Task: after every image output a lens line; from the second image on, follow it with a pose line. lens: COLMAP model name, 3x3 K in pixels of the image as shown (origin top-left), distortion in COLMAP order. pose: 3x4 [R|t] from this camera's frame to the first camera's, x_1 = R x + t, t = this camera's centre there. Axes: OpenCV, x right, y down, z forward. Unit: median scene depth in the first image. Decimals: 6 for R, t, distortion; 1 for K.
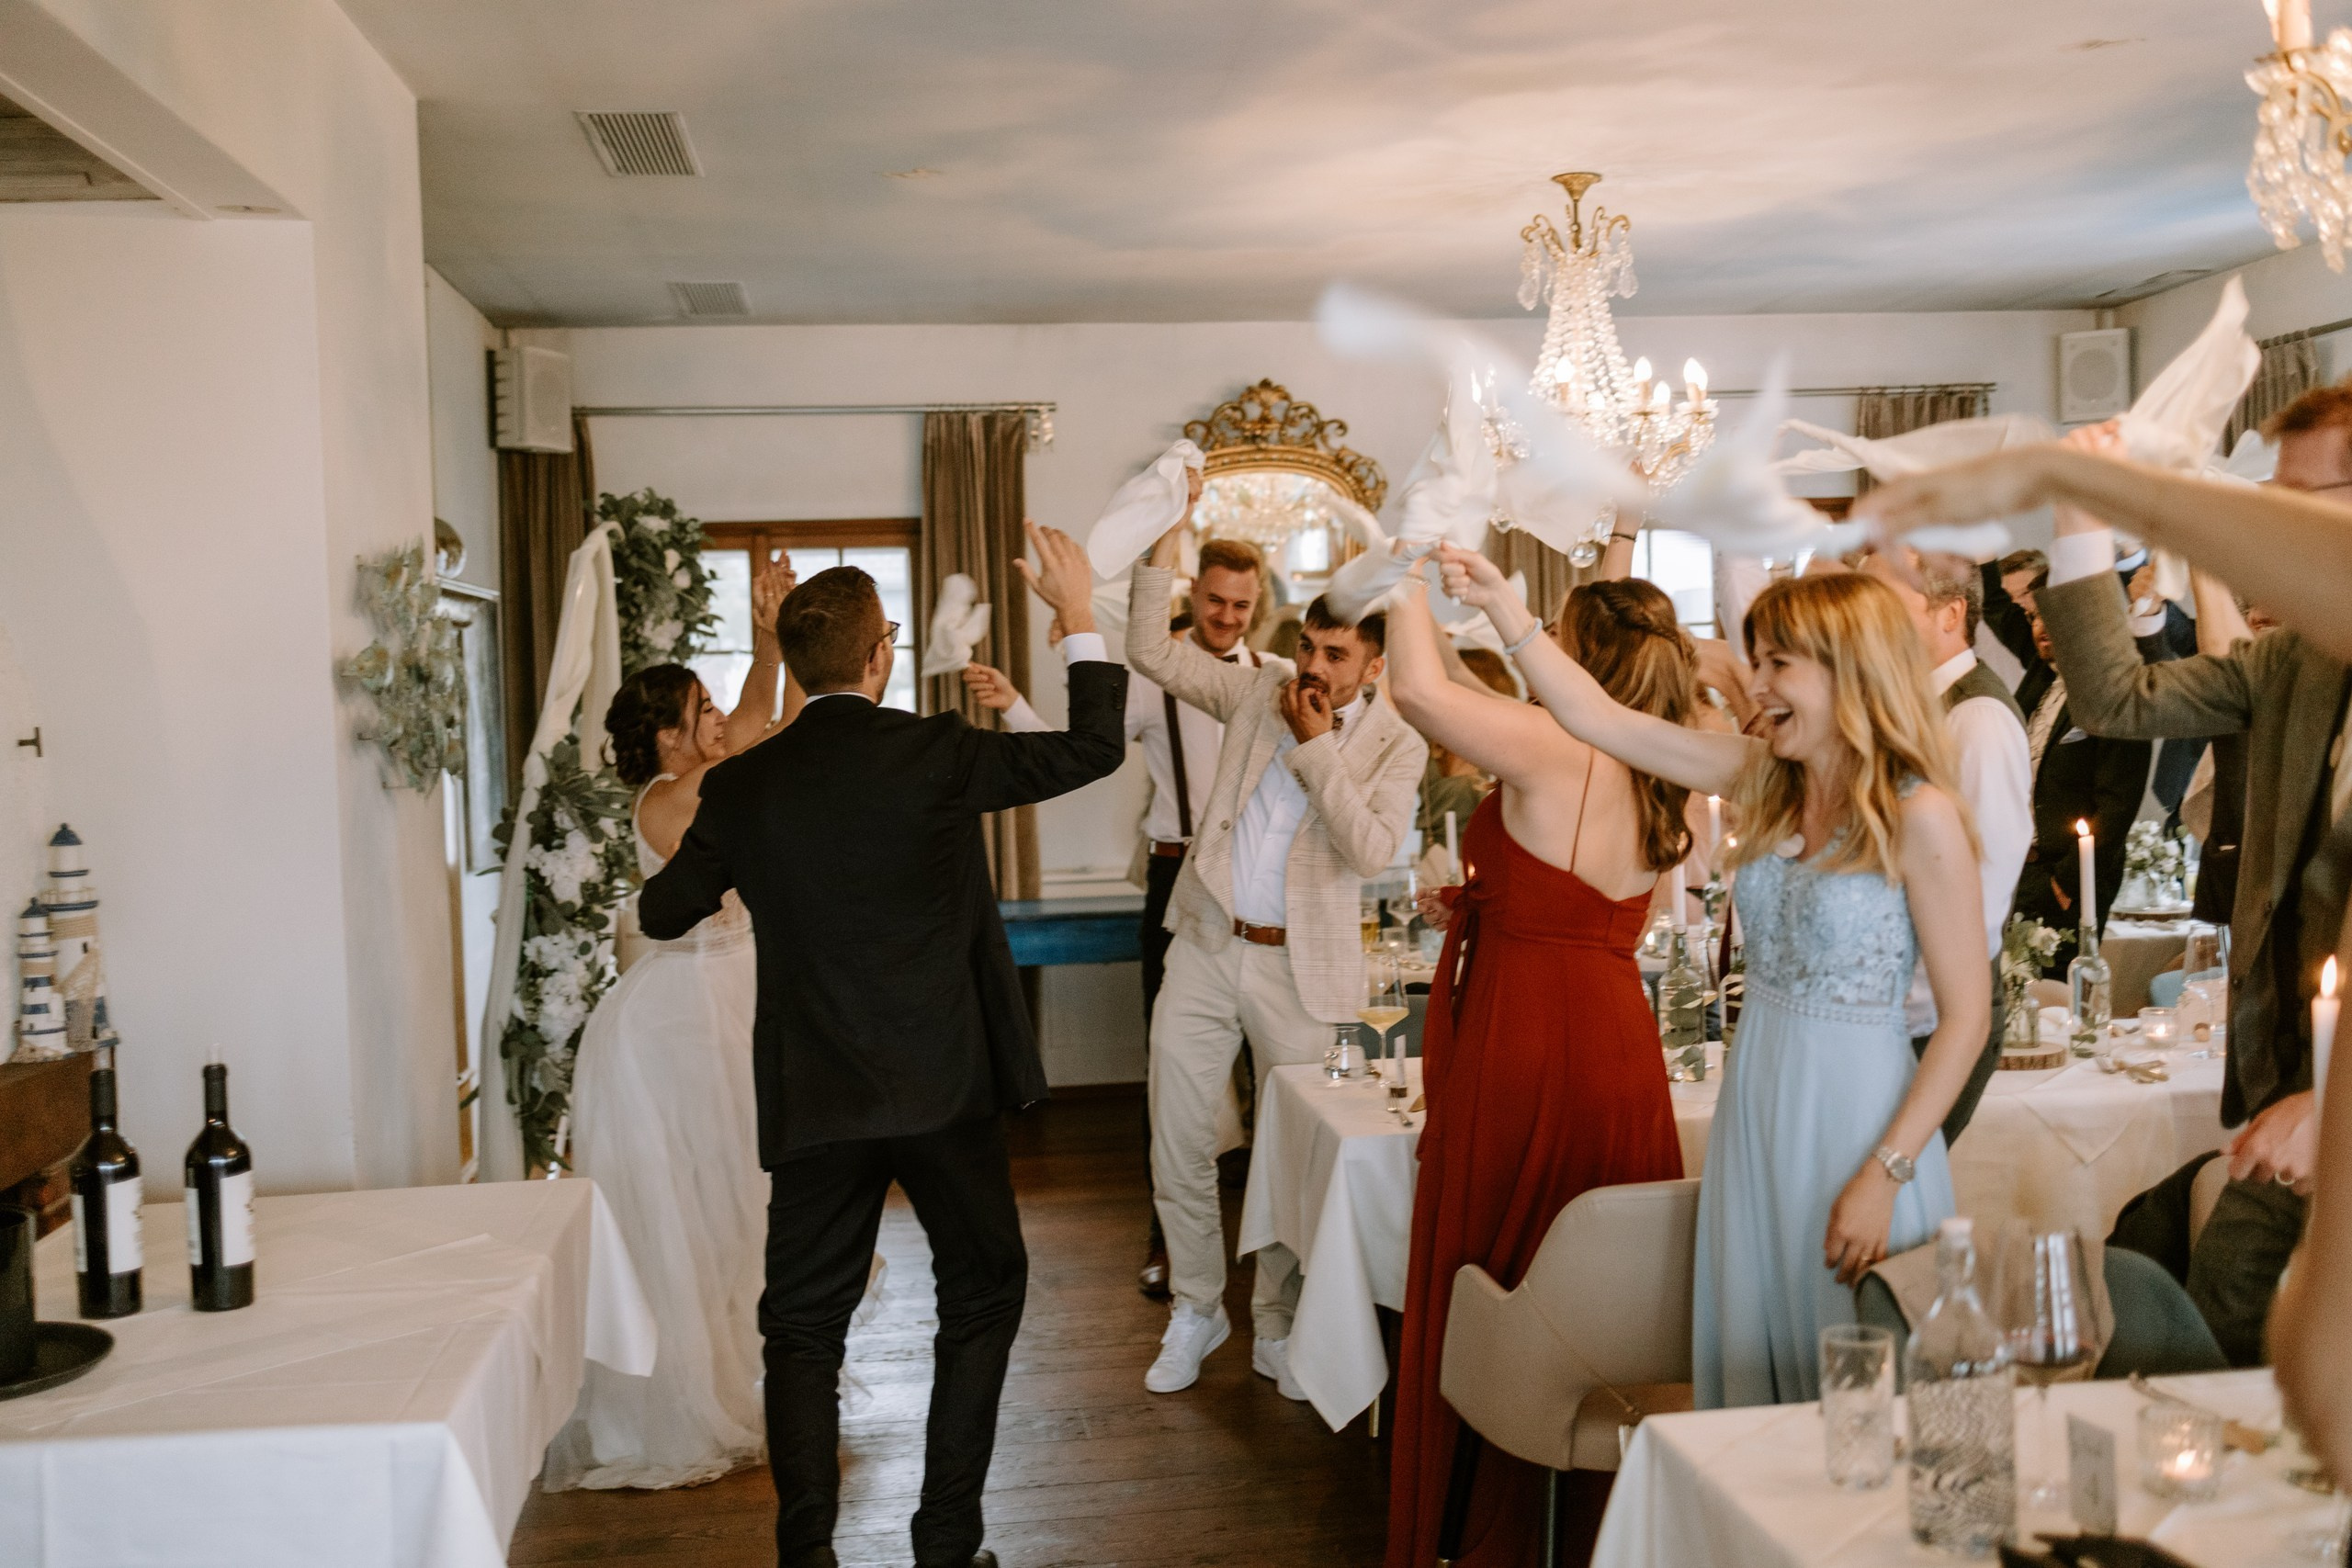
lens RADIAL K [[2344.7, 0, 1174.9], [0, 2344.7, 770.9], [0, 0, 1]] dist [-0.000069, 0.020135]
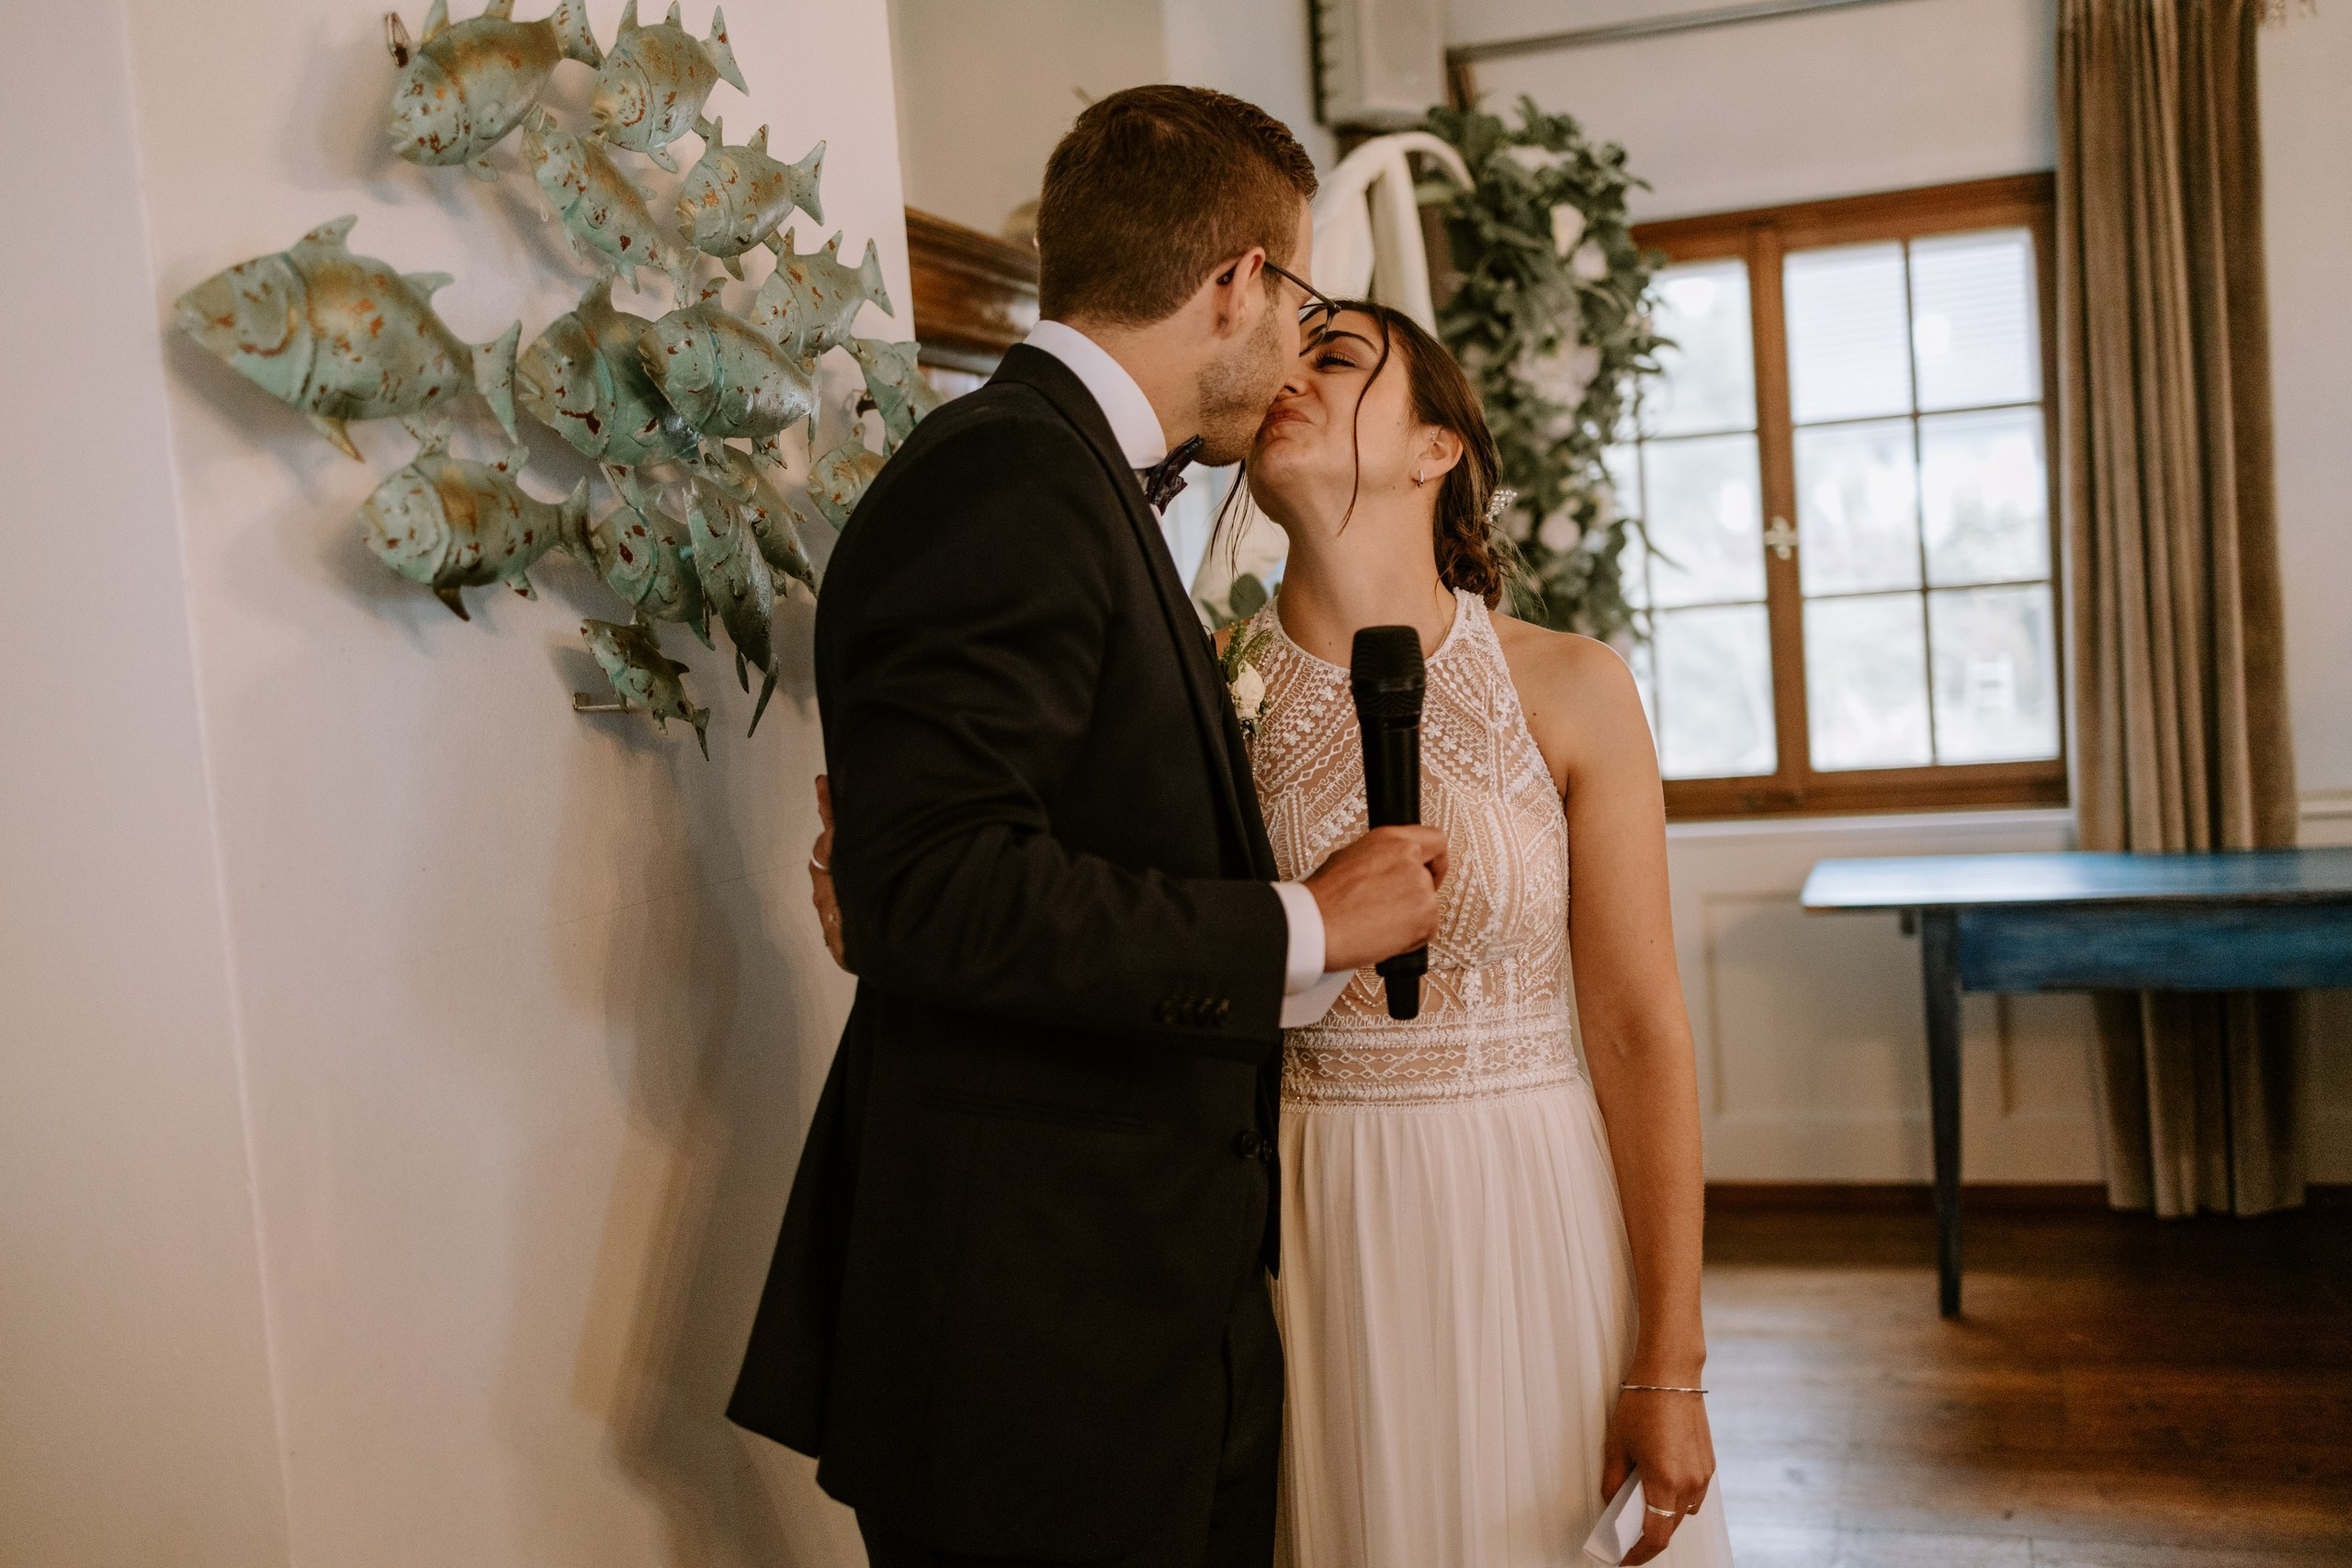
lens RADIAL K [[2364.7, 0, 1177.8], [0, 2364.7, 767.6], [0, 0, 1]] dist [0.019389, -0.020936]
pose [[0.903244, -0.009416, -0.429024, -0.058875], [0.033386, 0.998271, 0.048381, 0.000874], [0.427826, -0.058023, 0.901997, 0.412276]]
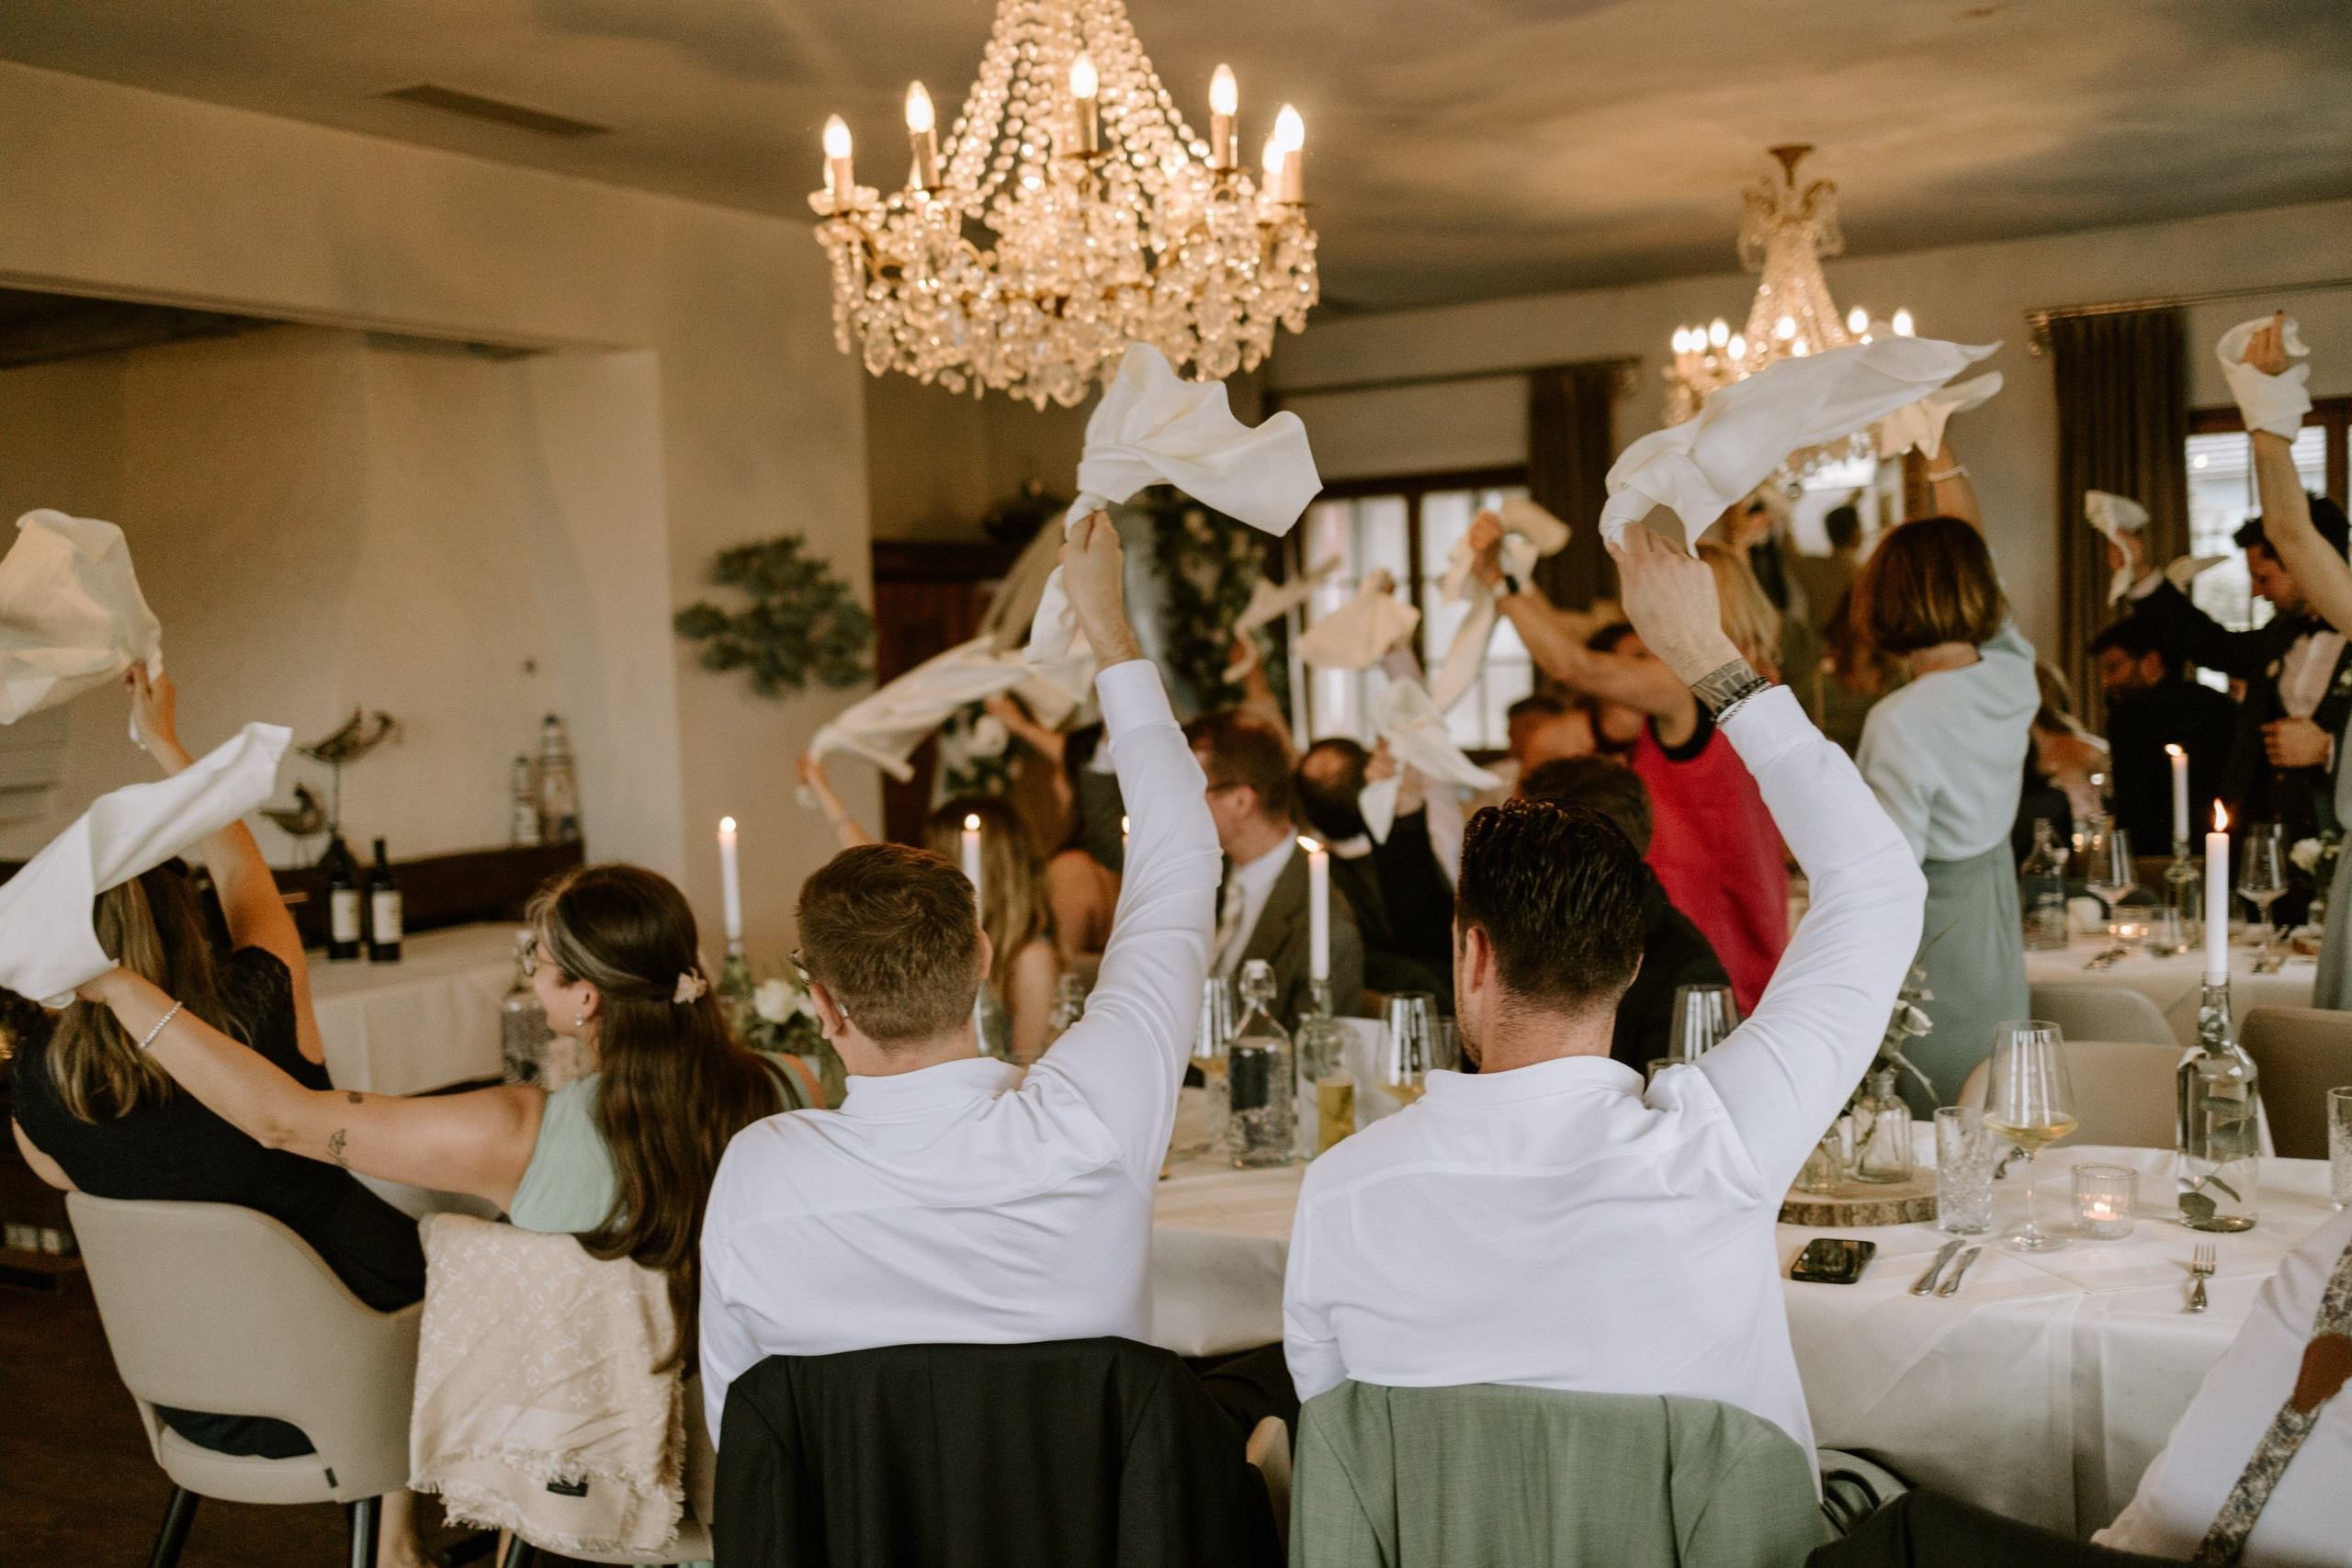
lens RADIAL K [[2341.6, 0, 1180.7], [0, 2341.6, 776.6], [0, 0, 1]] dist [0.032222, -0.021235]
pose [[0.797572, 0.034288, -0.602249, 0.491548], [-0.003396, 0.998623, 0.052358, -0.011776], [0.603214, -0.039714, 0.796590, -0.055342]]
